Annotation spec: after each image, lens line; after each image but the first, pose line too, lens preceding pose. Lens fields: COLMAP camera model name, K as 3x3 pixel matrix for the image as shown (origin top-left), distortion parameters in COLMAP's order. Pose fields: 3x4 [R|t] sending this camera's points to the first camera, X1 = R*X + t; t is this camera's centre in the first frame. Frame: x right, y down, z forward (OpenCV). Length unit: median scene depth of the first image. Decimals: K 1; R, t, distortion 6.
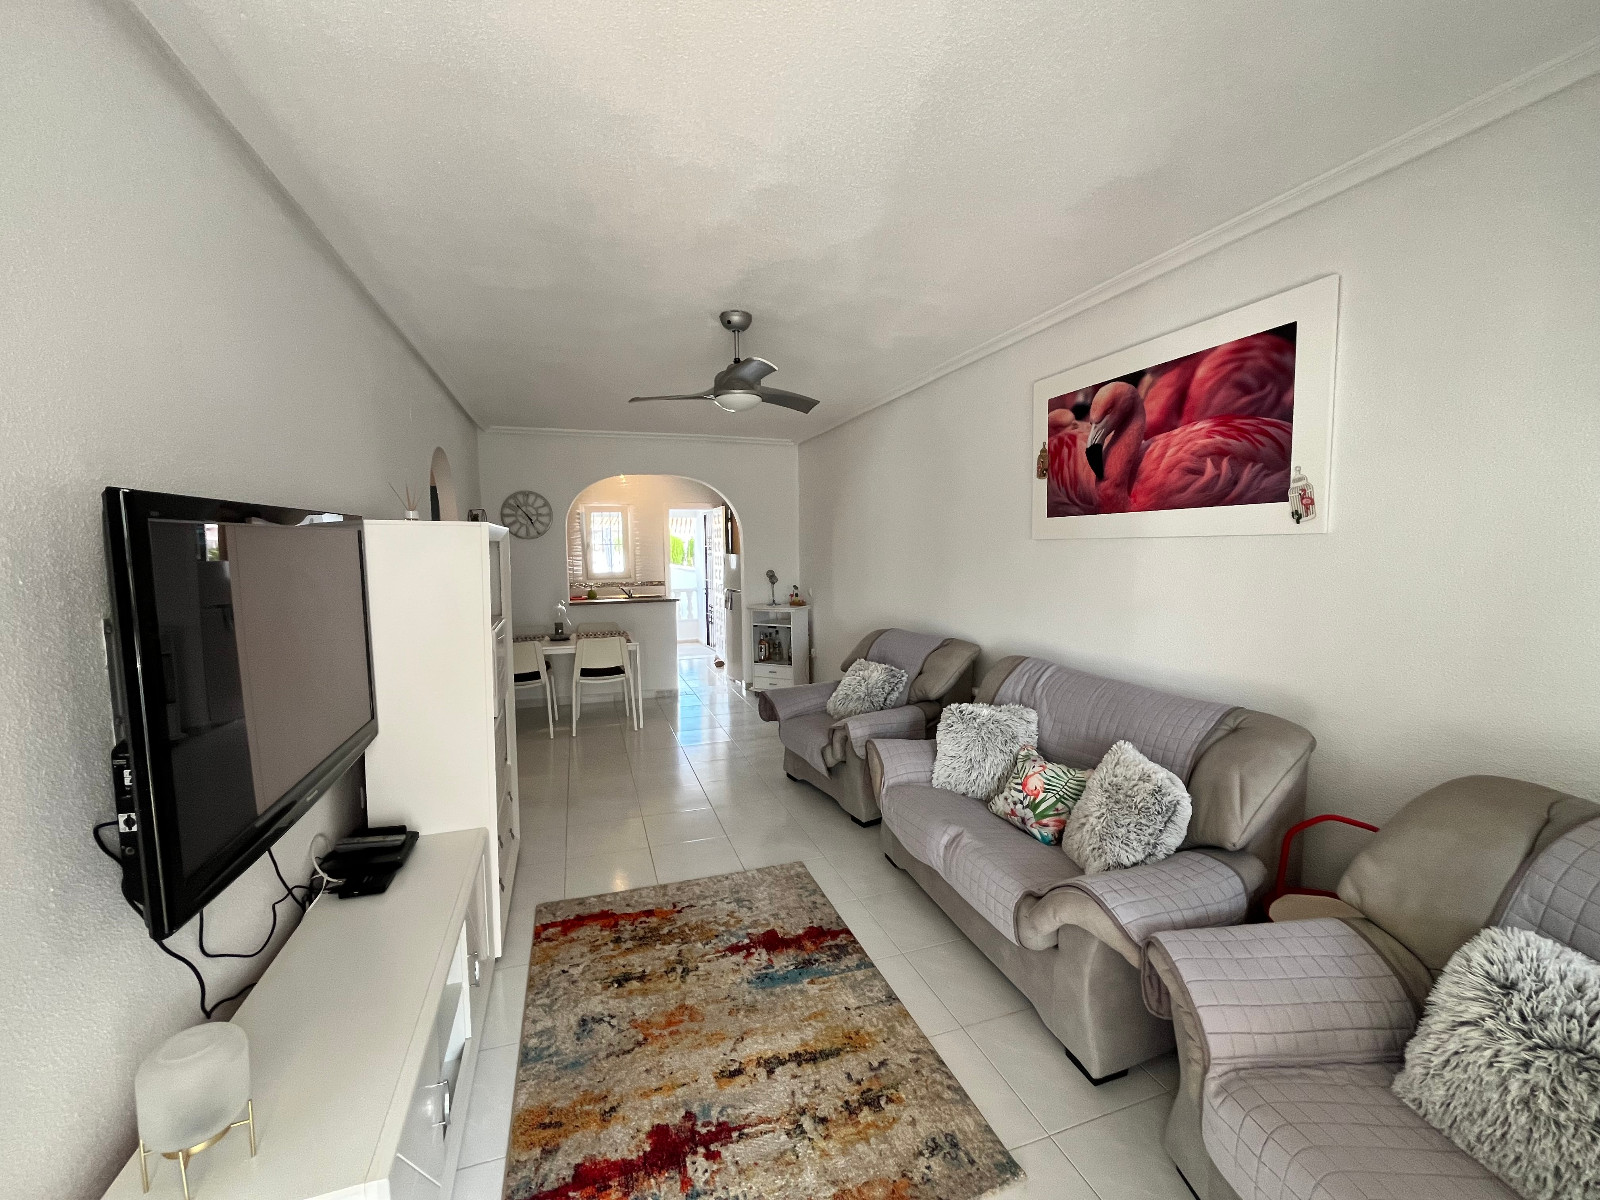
lens RADIAL K [[651.3, 0, 802.4], [0, 651.3, 598.8], [0, 0, 1]] dist [-0.005032, 0.000879]
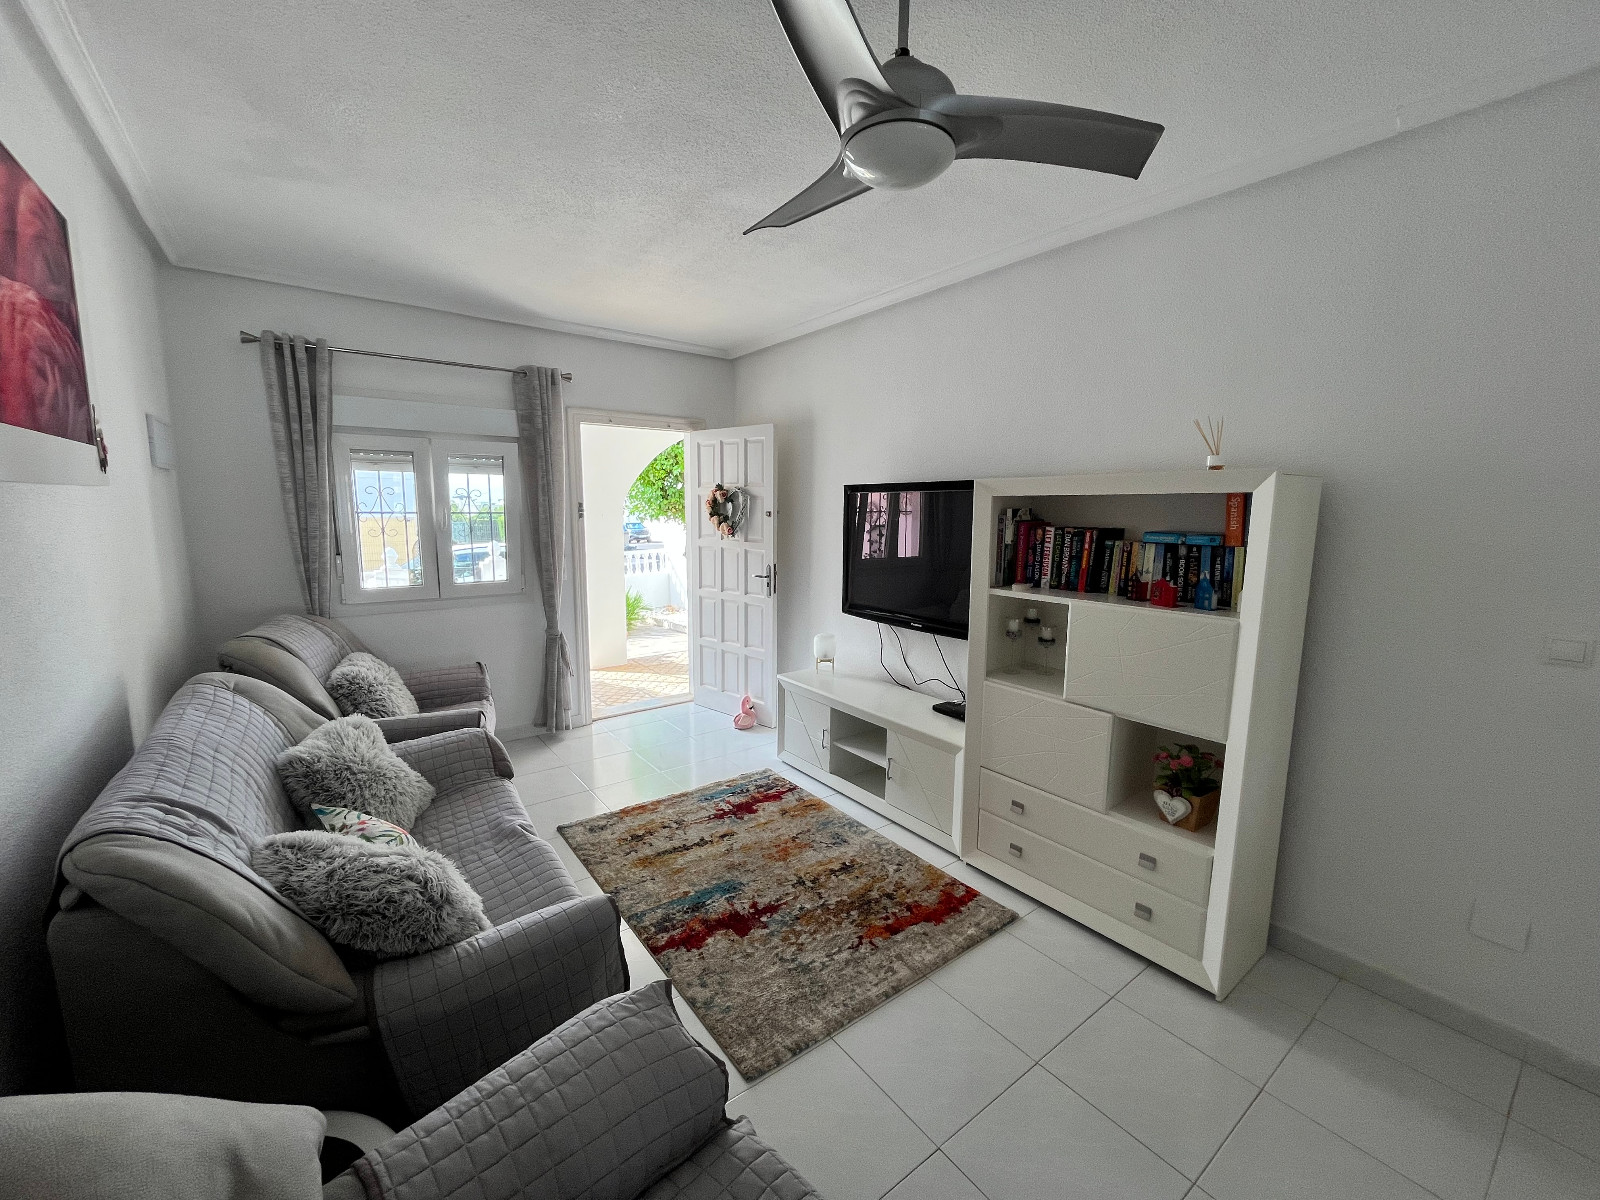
lens RADIAL K [[651.3, 0, 802.5], [0, 651.3, 605.5], [0, 0, 1]] dist [-0.005032, 0.000879]
pose [[-0.951455, 0.039704, -0.305218, 0.144859], [-0.033050, 0.972732, 0.229566, -0.151958], [0.306010, 0.228509, -0.924198, 1.964445]]
